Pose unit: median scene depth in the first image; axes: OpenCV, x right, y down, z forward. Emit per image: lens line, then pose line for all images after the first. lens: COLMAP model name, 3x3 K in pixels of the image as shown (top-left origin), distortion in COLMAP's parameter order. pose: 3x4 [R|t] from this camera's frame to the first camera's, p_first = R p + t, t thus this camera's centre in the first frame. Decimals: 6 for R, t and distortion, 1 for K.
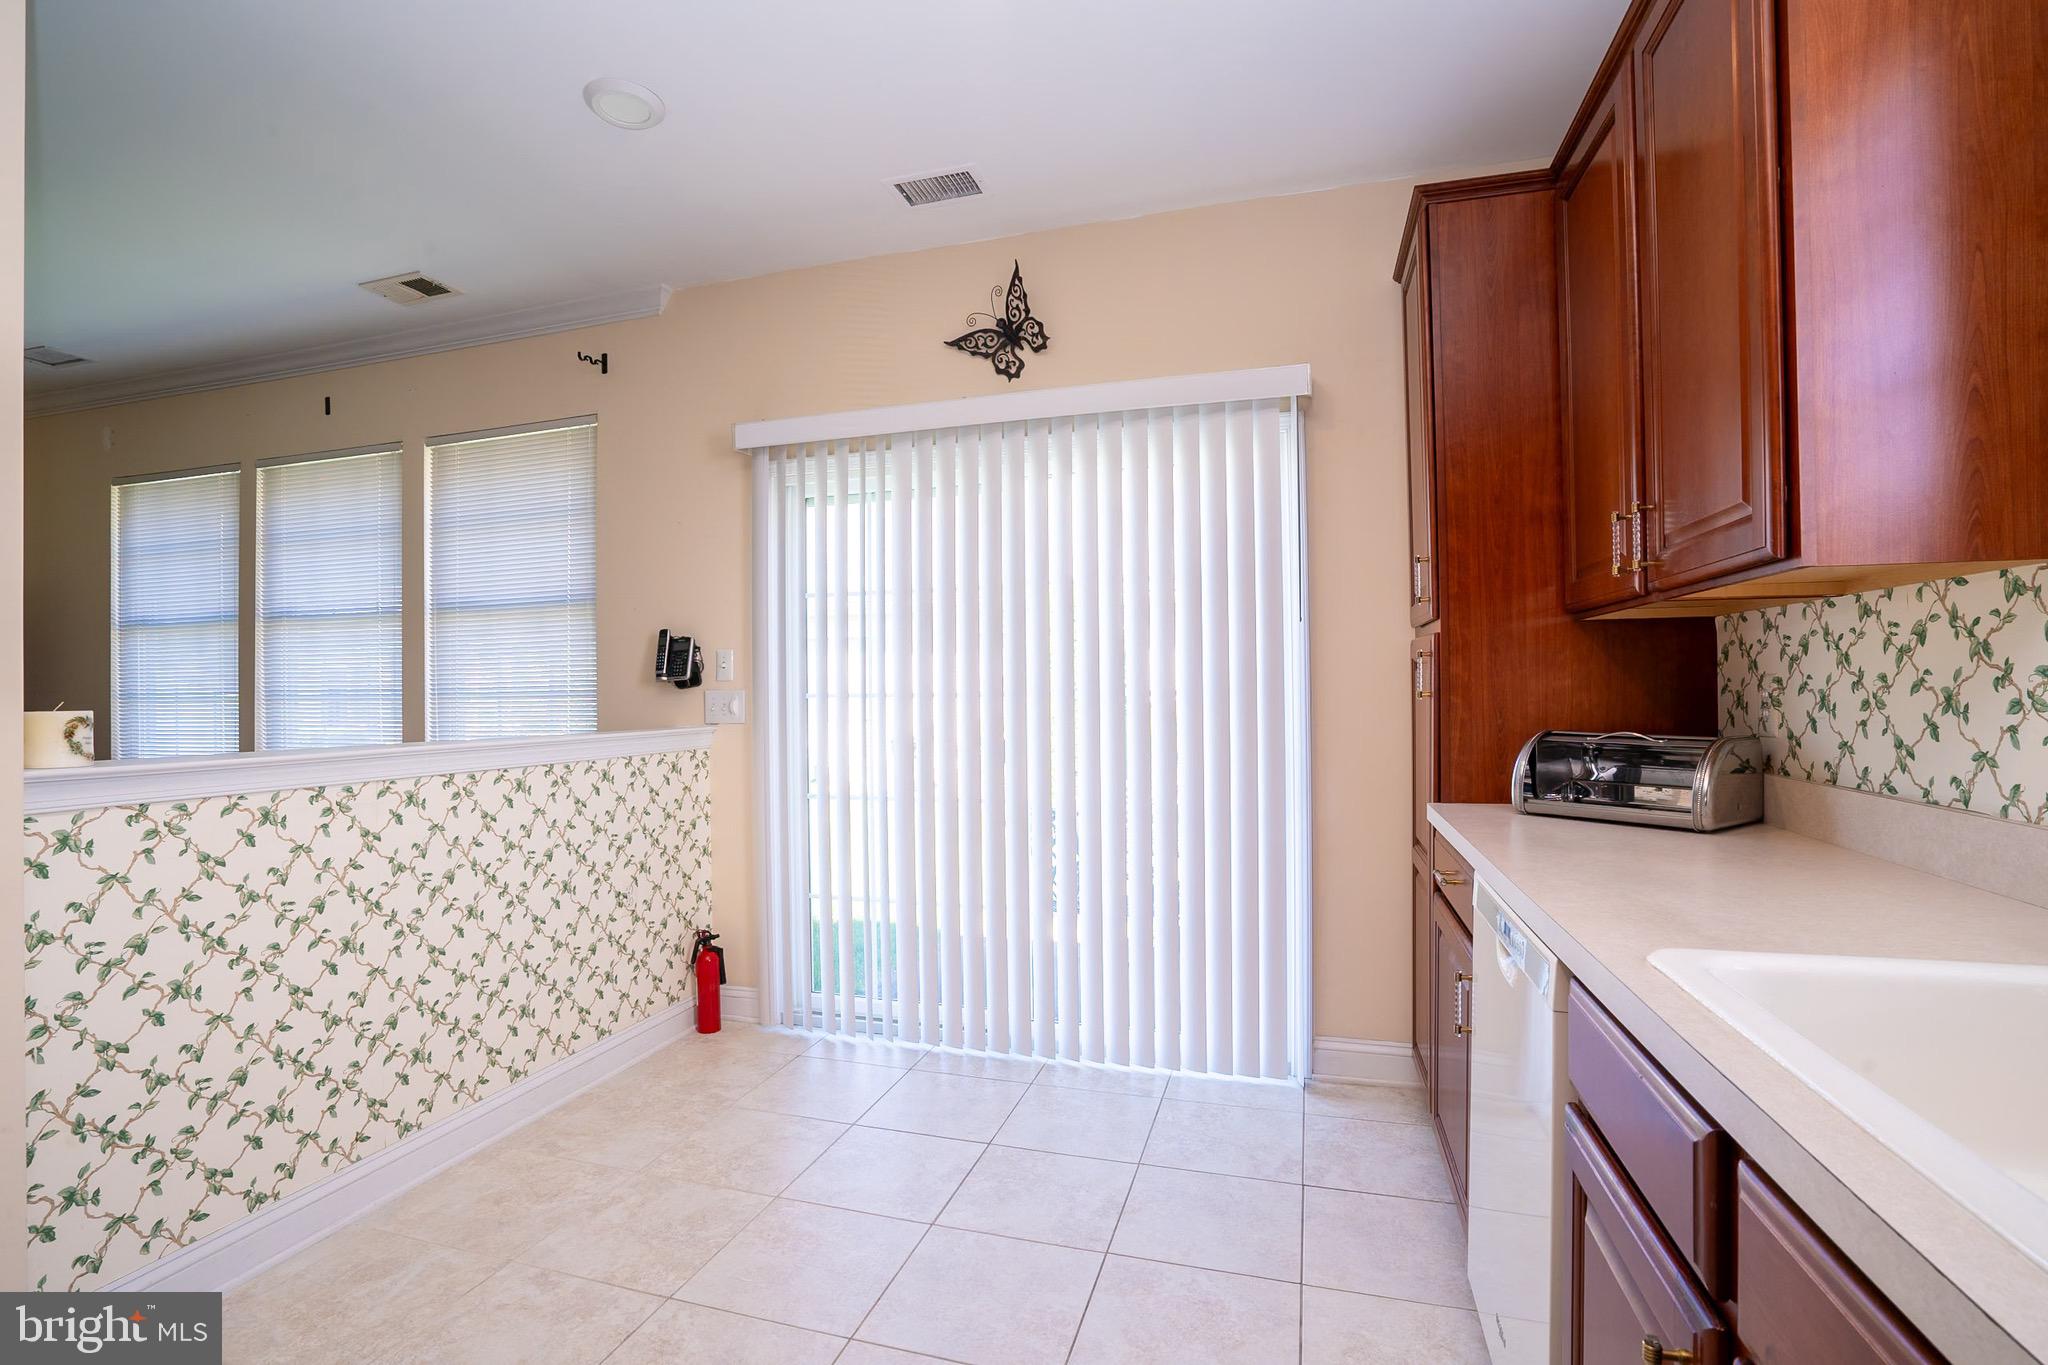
lens RADIAL K [[950.3, 0, 1018.2], [0, 950.3, 687.0], [0, 0, 1]] dist [-0.055086, 0.021703]
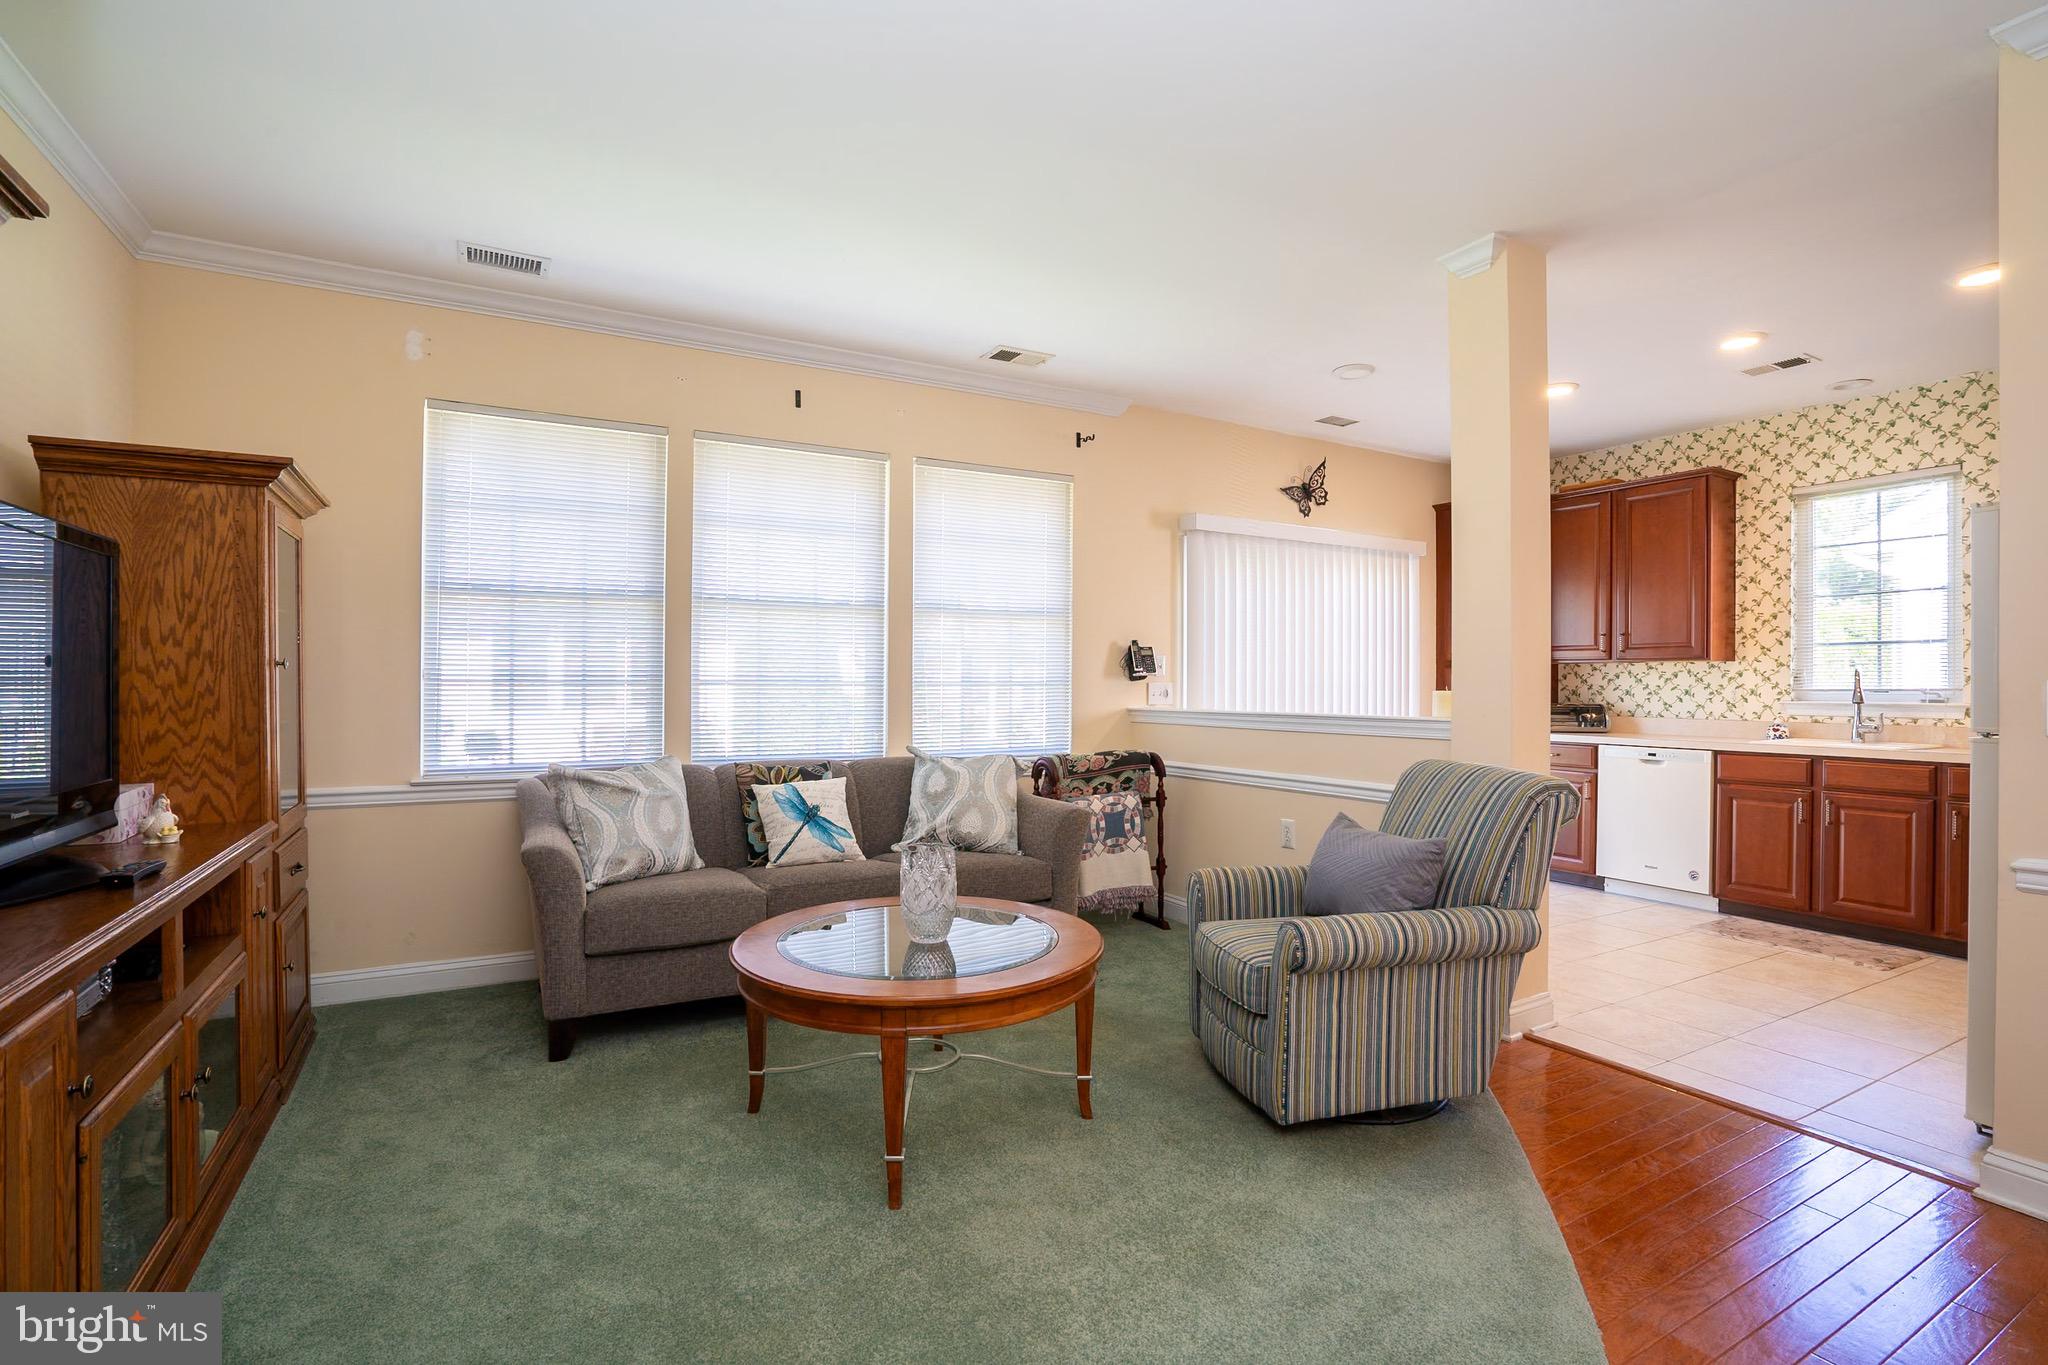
lens RADIAL K [[950.3, 0, 1018.2], [0, 950.3, 687.0], [0, 0, 1]] dist [-0.055086, 0.021703]
pose [[0.695638, 0.013340, 0.718269, -1.720820], [-0.014791, 0.999882, -0.004246, 0.022697], [-0.718241, -0.007670, 0.695752, 0.119581]]
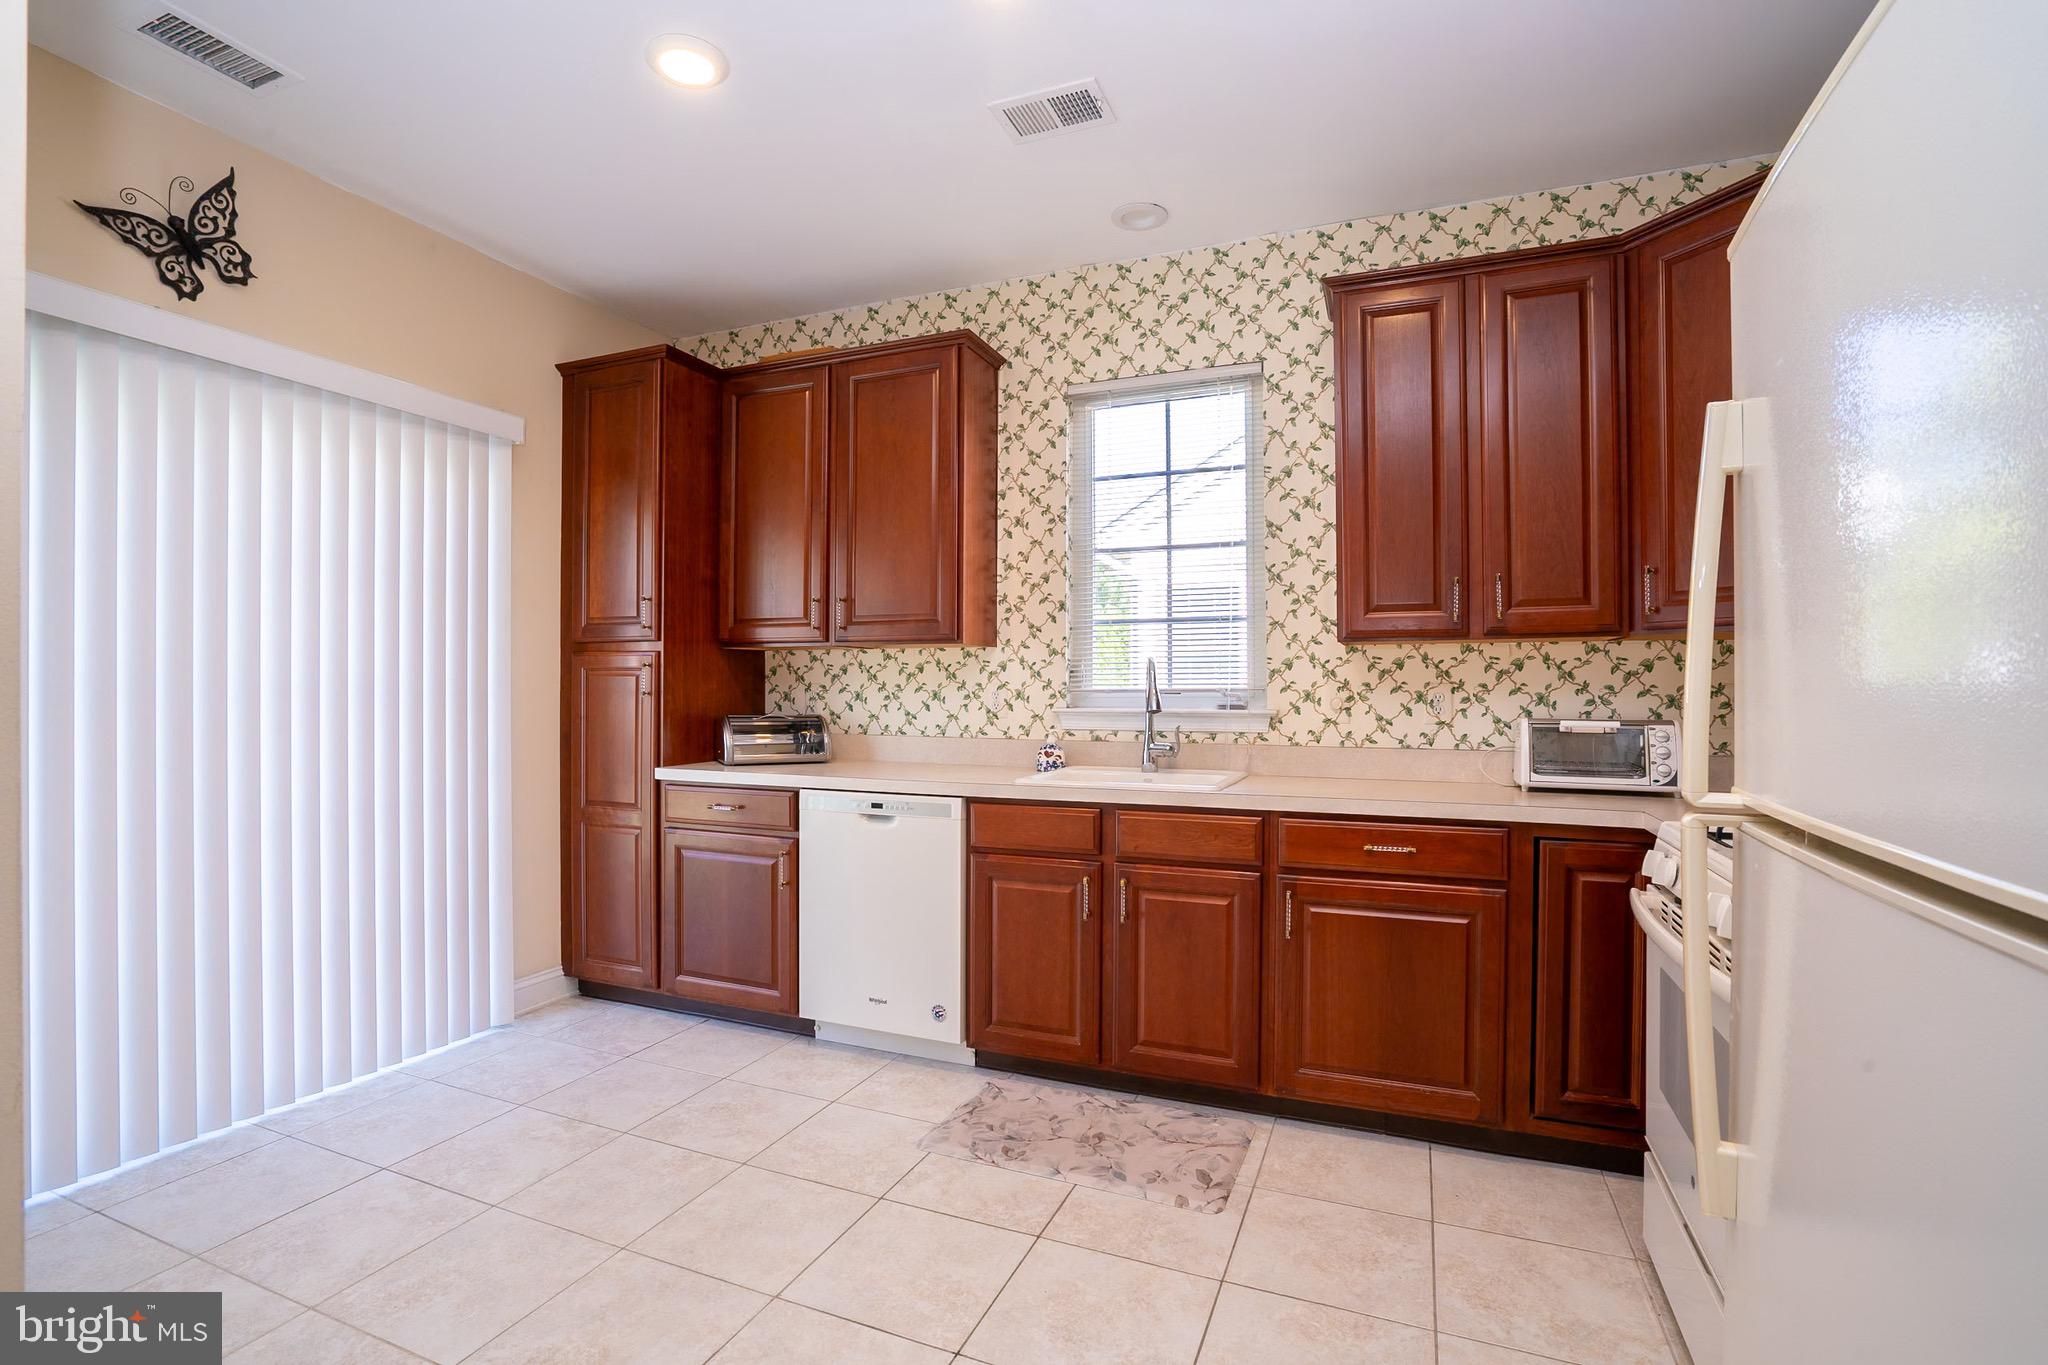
lens RADIAL K [[953.9, 0, 1014.1], [0, 953.9, 686.5], [0, 0, 1]] dist [-0.062823, 0.027629]
pose [[0.103079, 0.010993, 0.994612, -0.707695], [-0.004955, 0.999932, -0.010539, 0.007542], [-0.994661, -0.003842, 0.103127, 0.220364]]
